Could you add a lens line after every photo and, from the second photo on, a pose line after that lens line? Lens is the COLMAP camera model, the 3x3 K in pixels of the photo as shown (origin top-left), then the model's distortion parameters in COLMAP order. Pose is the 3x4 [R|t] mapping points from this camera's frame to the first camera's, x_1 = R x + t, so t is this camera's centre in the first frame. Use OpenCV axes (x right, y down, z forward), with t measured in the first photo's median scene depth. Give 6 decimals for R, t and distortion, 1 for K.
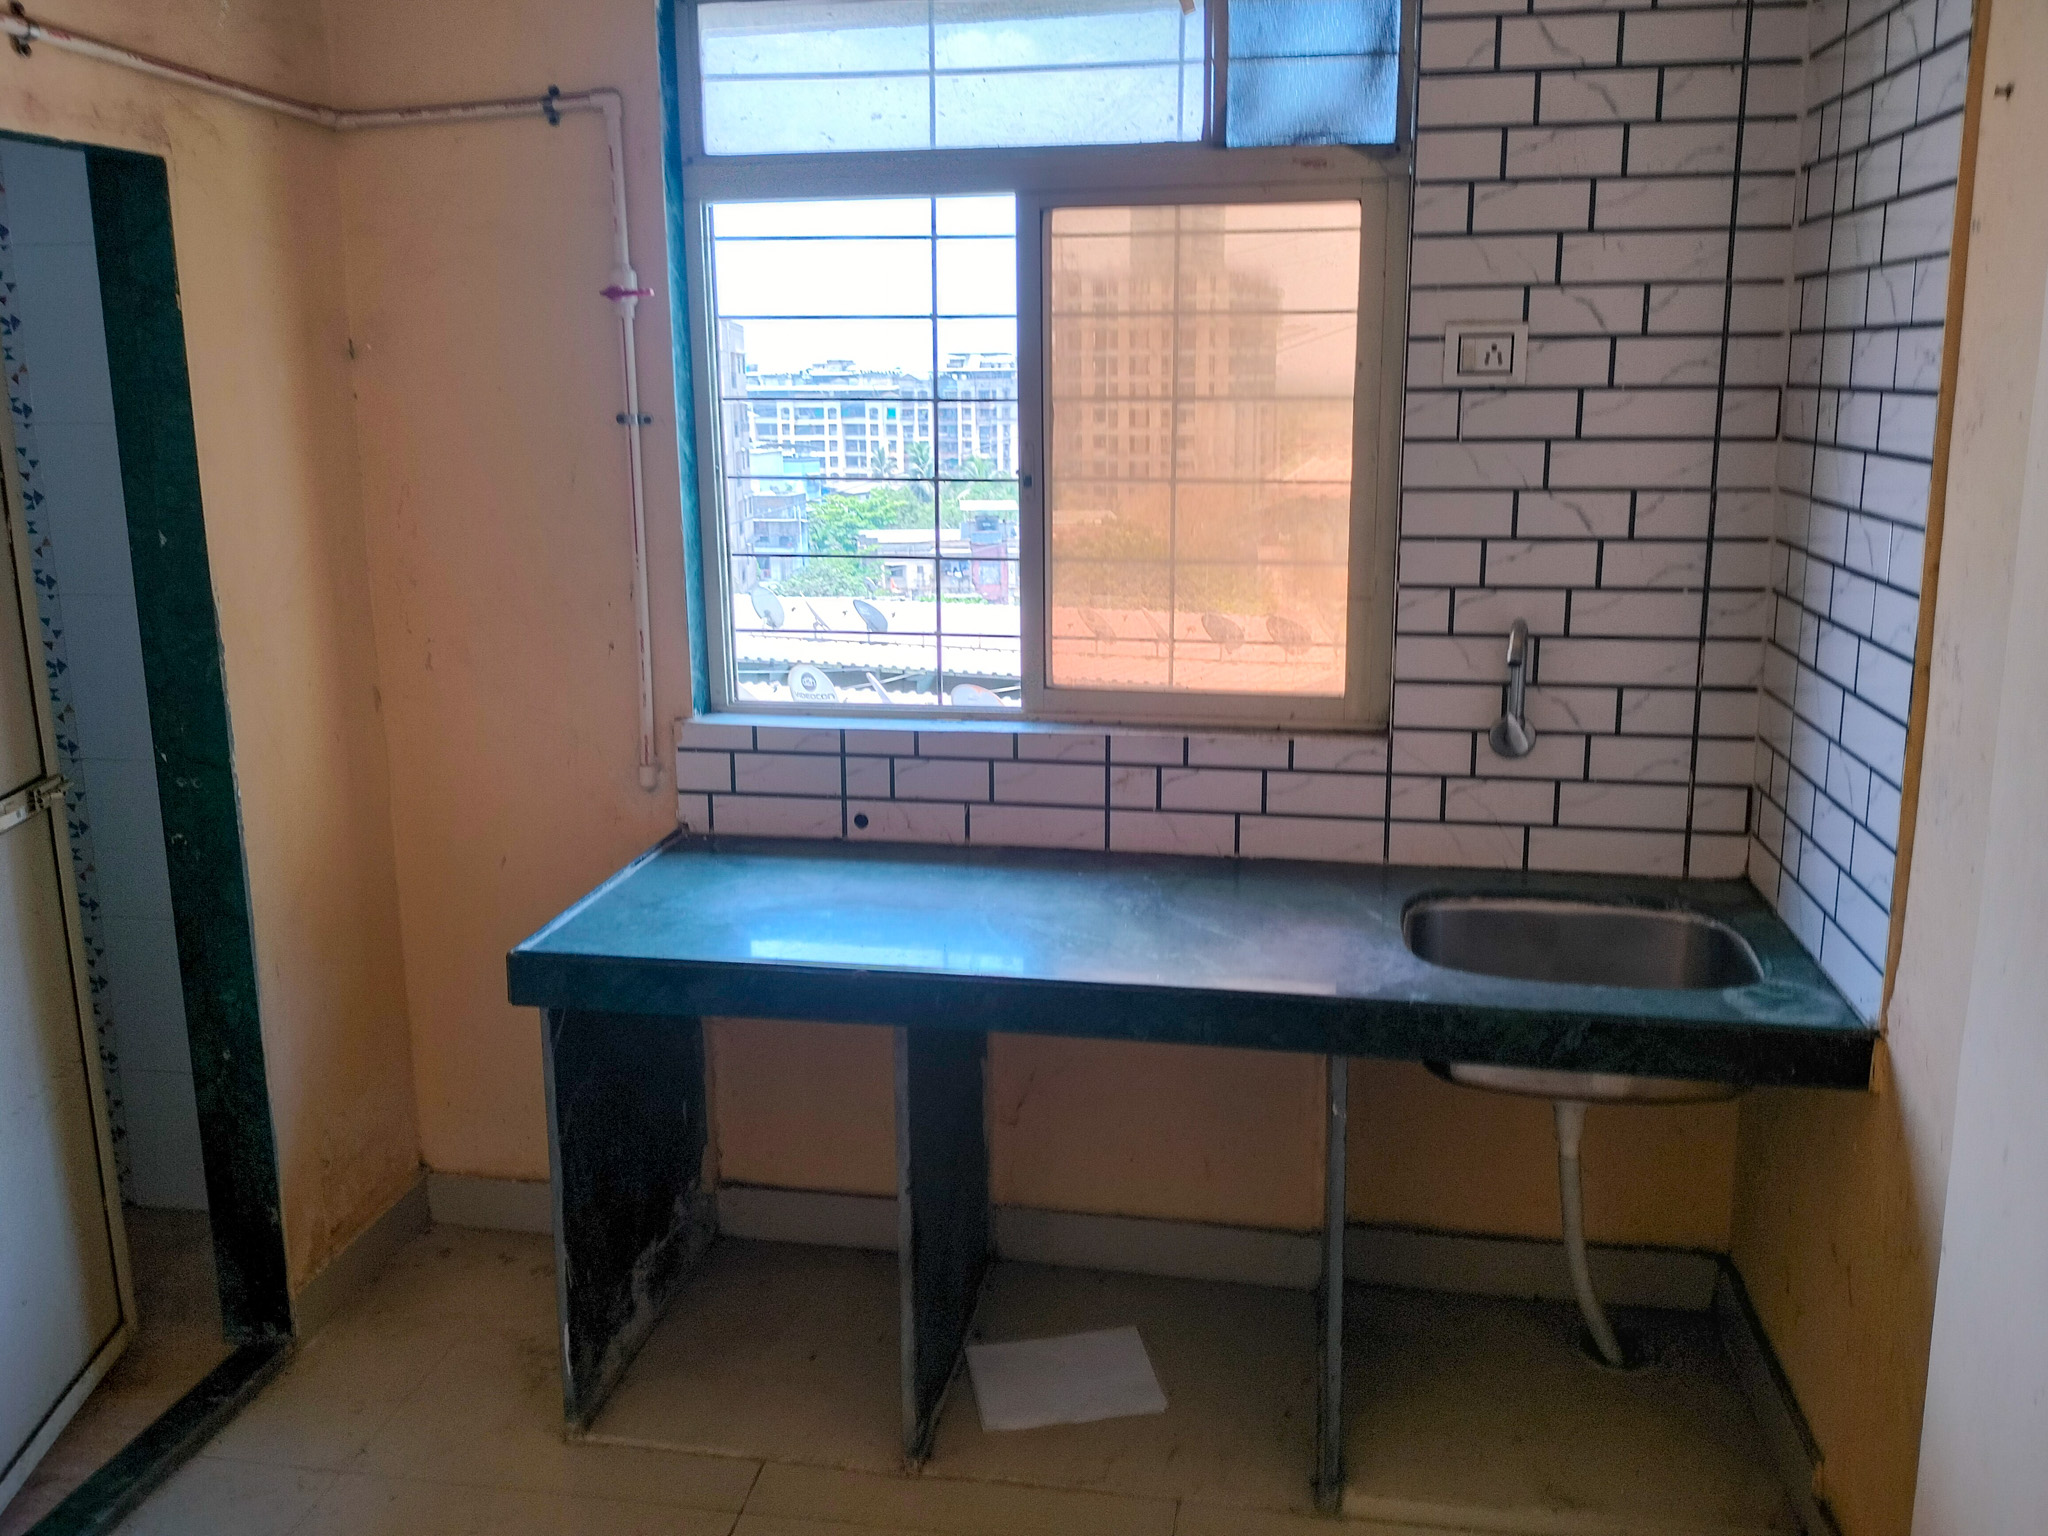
lens RADIAL K [[1576.4, 0, 1031.9], [0, 1576.4, 755.7], [0, 0, 1]] dist [0.057064, -0.088076]
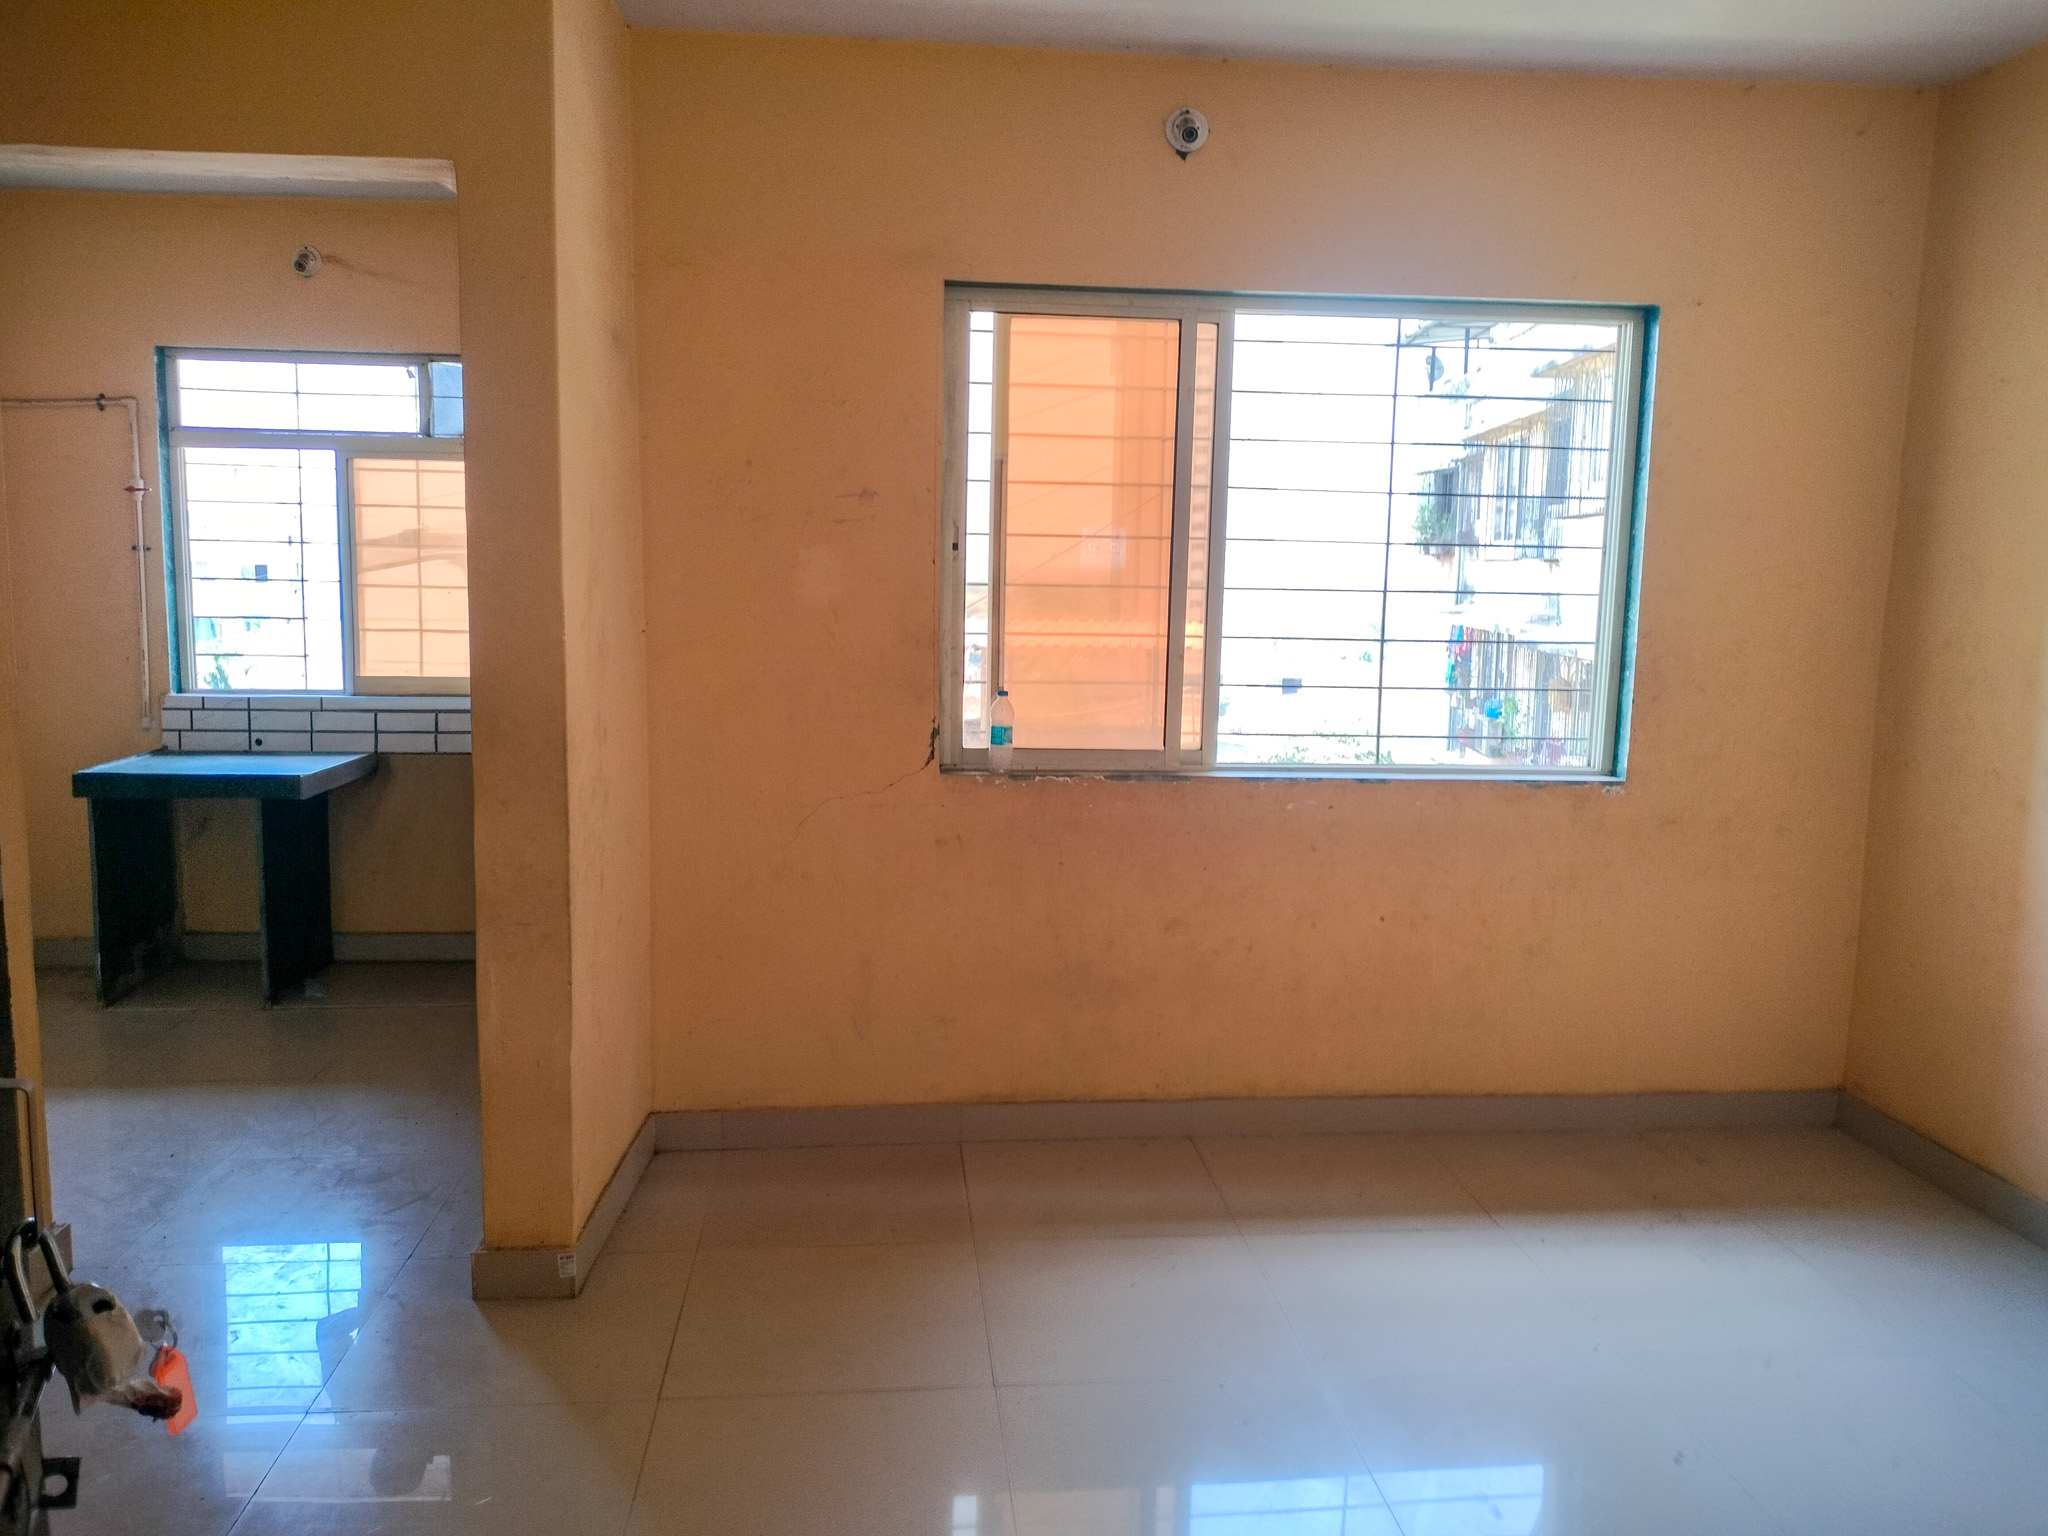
lens RADIAL K [[1576.4, 0, 1007.3], [0, 1576.4, 792.9], [0, 0, 1]] dist [0.057064, -0.088076]
pose [[0.972079, -0.009331, 0.234467, 0.364119], [0.028262, 0.996591, -0.077509, 0.303715], [-0.232944, 0.081971, 0.969029, -1.269934]]
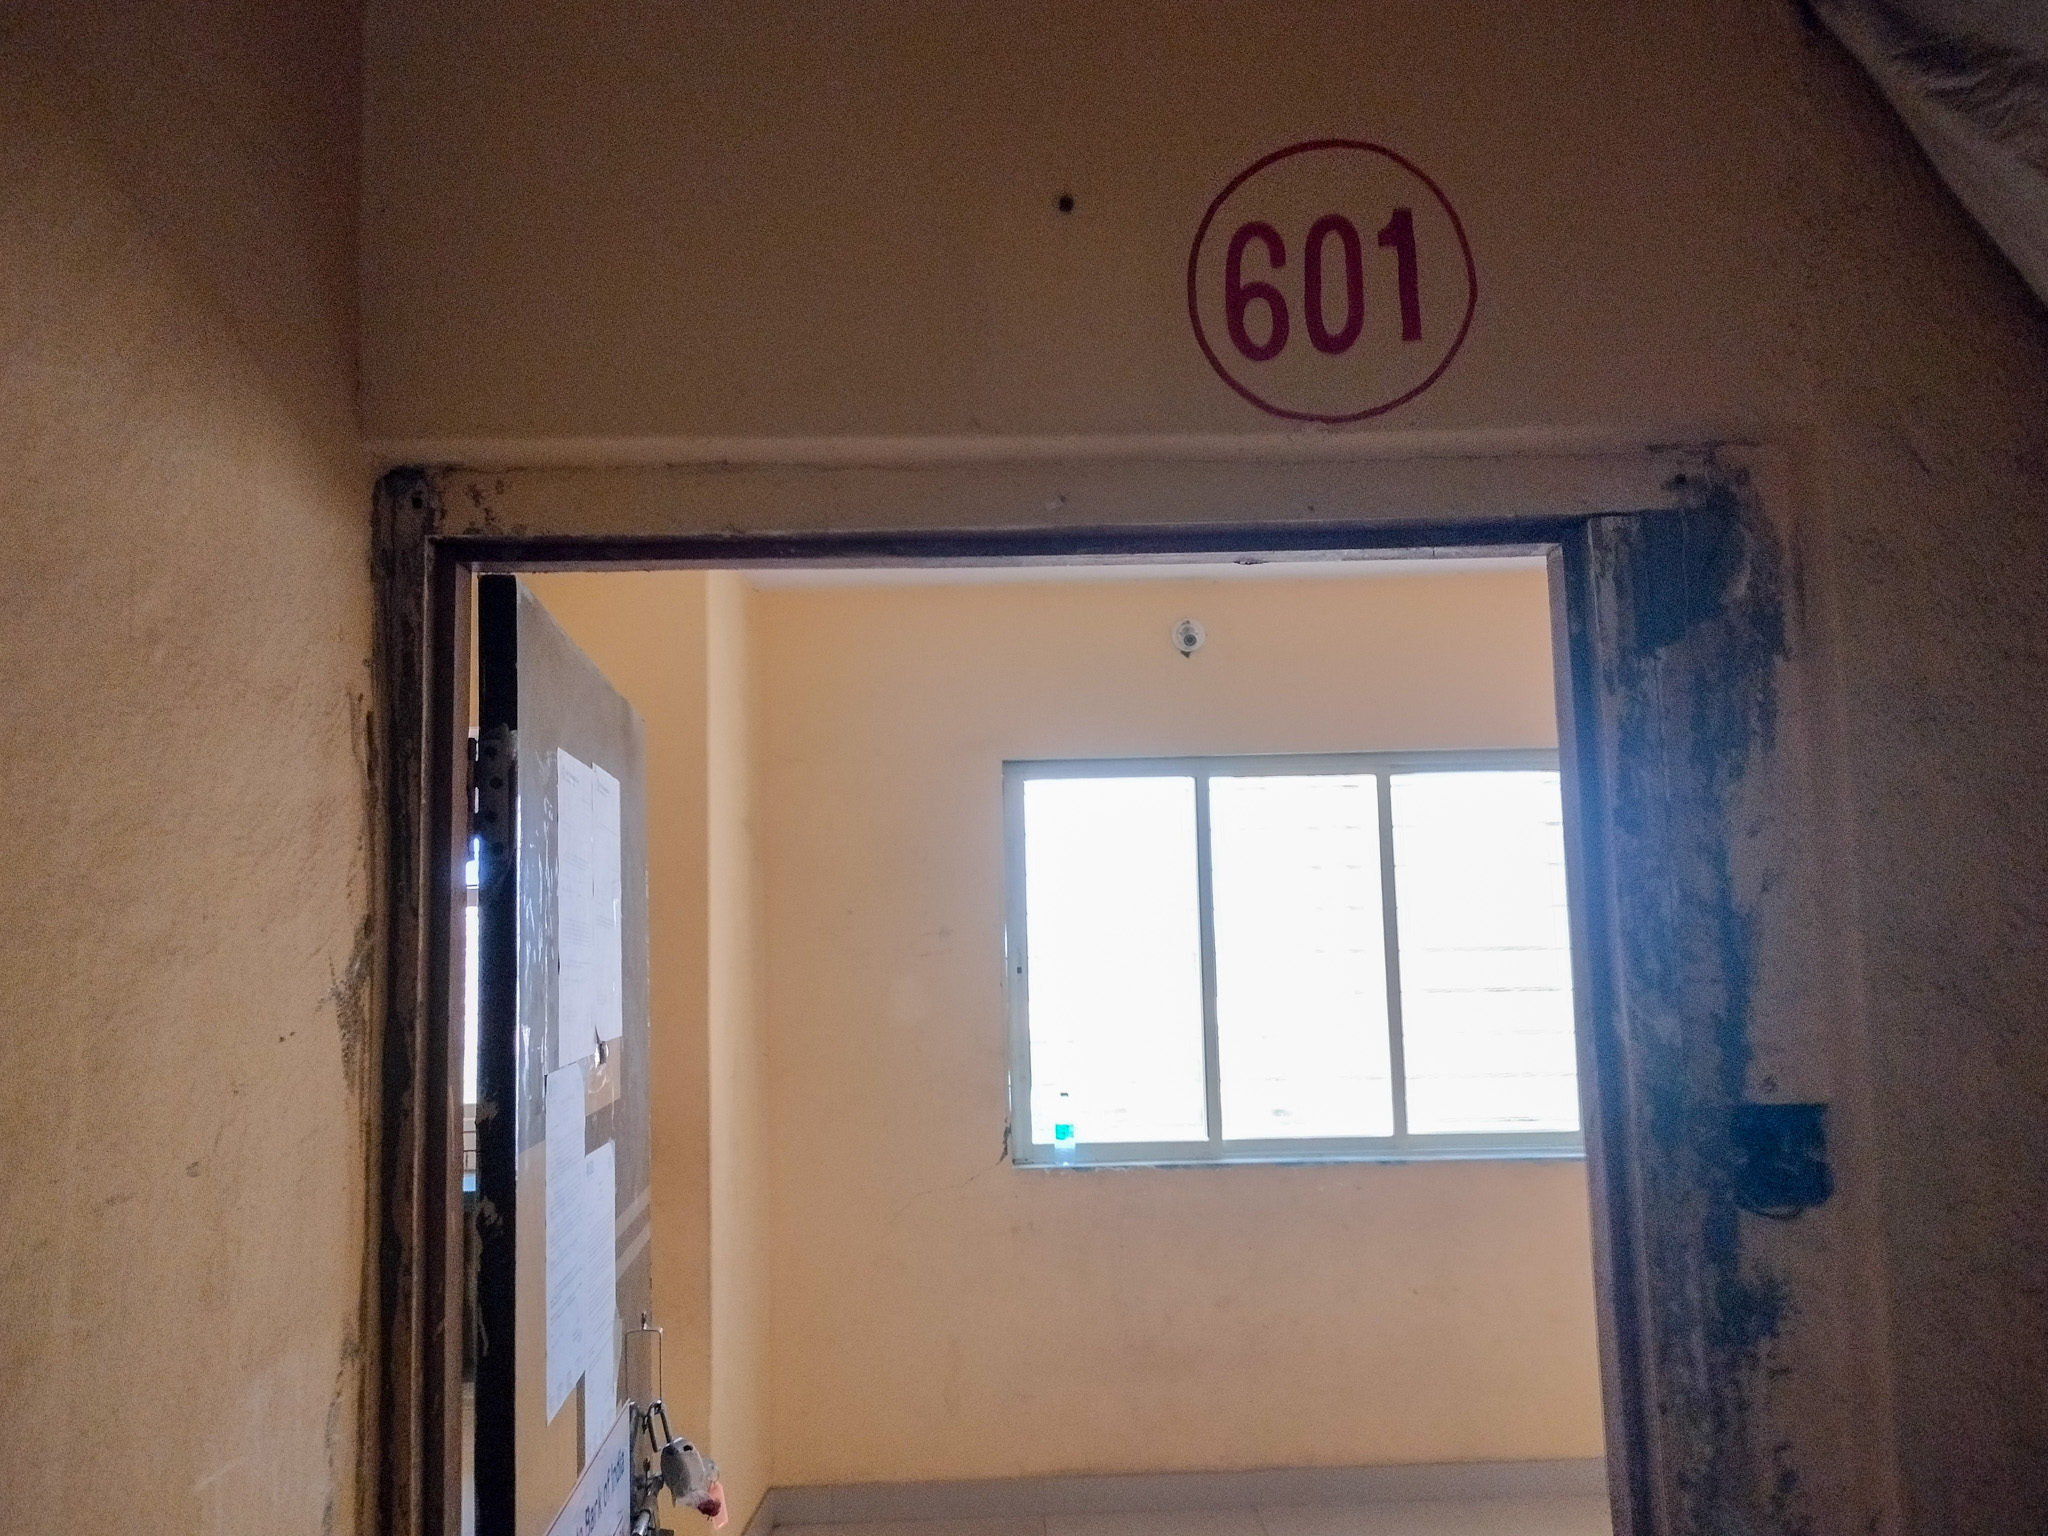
lens RADIAL K [[1576.4, 0, 958.9], [0, 1576.4, 744.1], [0, 0, 1]] dist [0.057064, -0.088076]
pose [[0.985406, 0.007193, 0.170066, 0.298128], [0.051518, 0.939644, -0.338254, 0.315782], [-0.162235, 0.342079, 0.925560, -1.554518]]
